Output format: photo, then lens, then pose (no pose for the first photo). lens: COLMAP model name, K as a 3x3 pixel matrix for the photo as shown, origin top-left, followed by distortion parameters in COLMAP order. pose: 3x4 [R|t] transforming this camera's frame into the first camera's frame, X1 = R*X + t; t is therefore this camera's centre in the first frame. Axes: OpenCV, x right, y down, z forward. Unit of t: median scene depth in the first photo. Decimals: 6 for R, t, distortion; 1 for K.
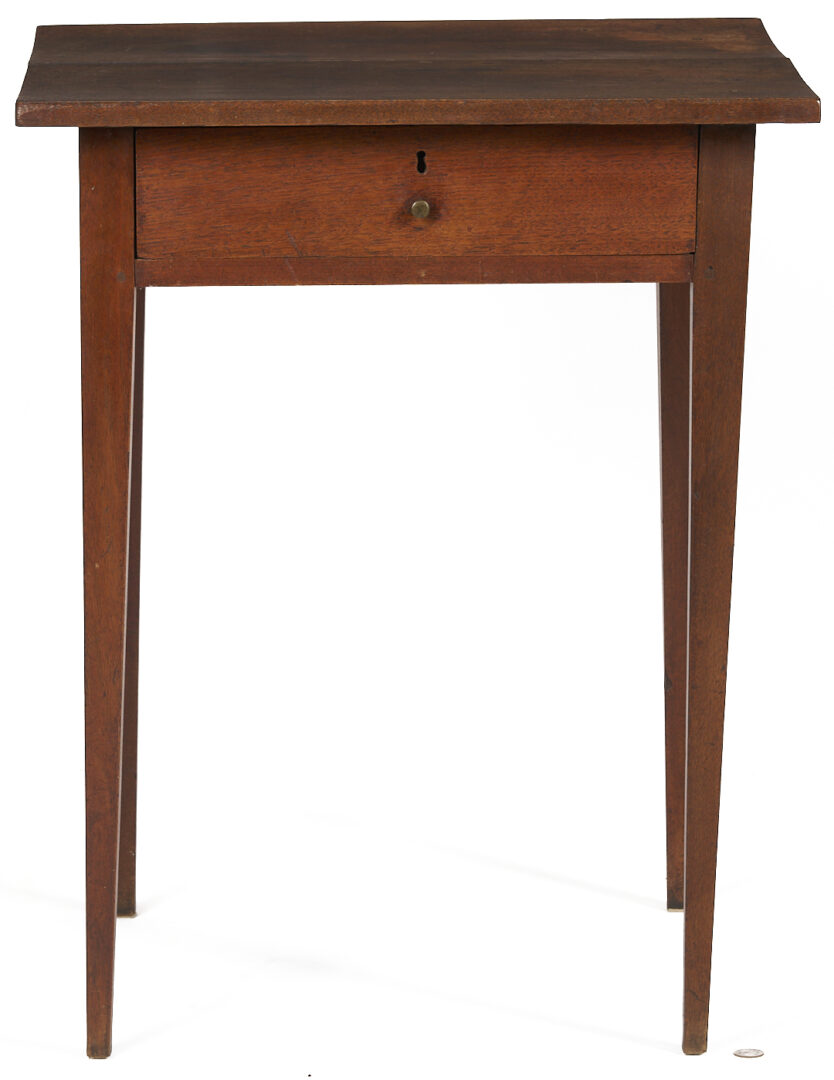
lens RADIAL K [[5855.9, 0, 417.1], [0, 5855.9, 566.3], [0, 0, 1]] dist [-0.098129, -2.752210]
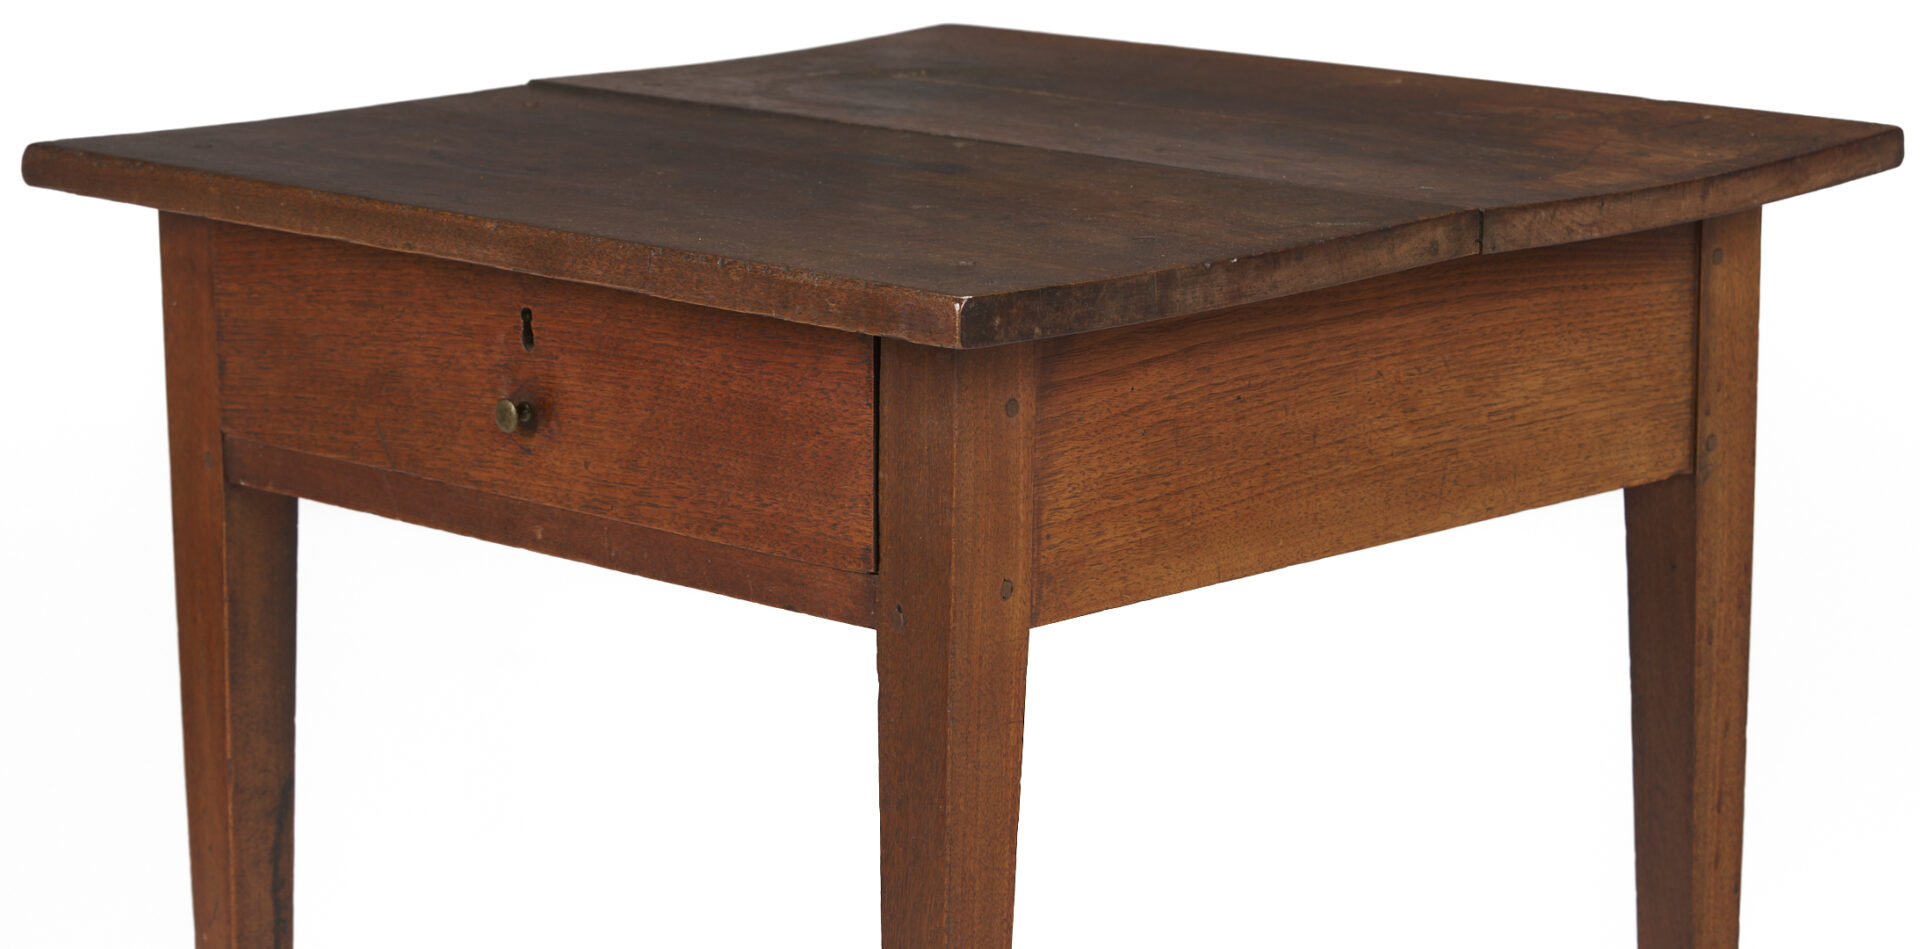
lens RADIAL K [[5347.4, 0, 961.4], [0, 5347.4, 524.4], [0, 0, 1]] dist [-0.116878, -0.756736]
pose [[0.679185, 0.149478, -0.718585, 0.382726], [-0.134802, 0.987792, 0.078066, -0.094890], [0.721482, 0.043846, 0.691044, 0.689981]]
